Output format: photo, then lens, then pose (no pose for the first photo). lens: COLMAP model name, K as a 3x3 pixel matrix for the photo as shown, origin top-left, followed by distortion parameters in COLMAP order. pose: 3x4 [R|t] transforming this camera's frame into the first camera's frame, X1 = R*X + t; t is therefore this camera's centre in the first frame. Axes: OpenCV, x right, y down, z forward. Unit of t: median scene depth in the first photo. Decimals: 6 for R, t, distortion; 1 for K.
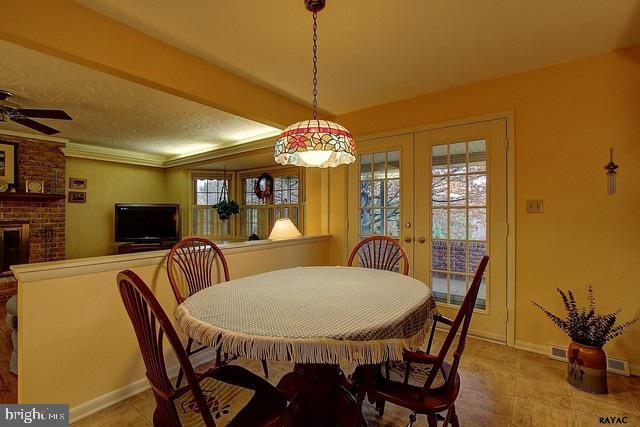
lens RADIAL K [[294.3, 0, 310.3], [0, 294.3, 210.7], [0, 0, 1]] dist [-0.007477, 0.001971]
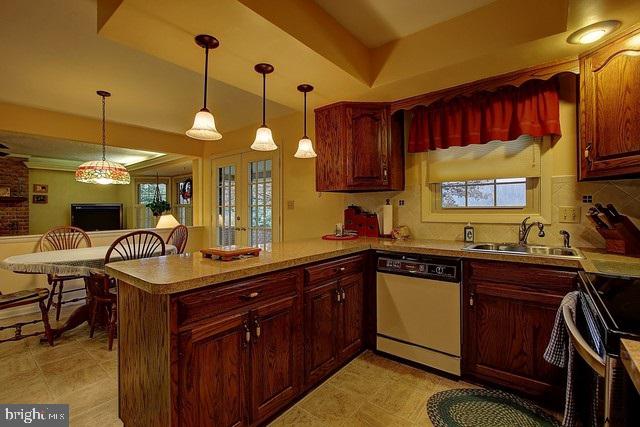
lens RADIAL K [[294.3, 0, 313.8], [0, 294.3, 210.2], [0, 0, 1]] dist [-0.007477, 0.001971]
pose [[0.999733, -0.006561, -0.022158, 0.458623], [0.006770, 0.999933, 0.009359, -0.001686], [0.022095, -0.009506, 0.999711, -0.275792]]
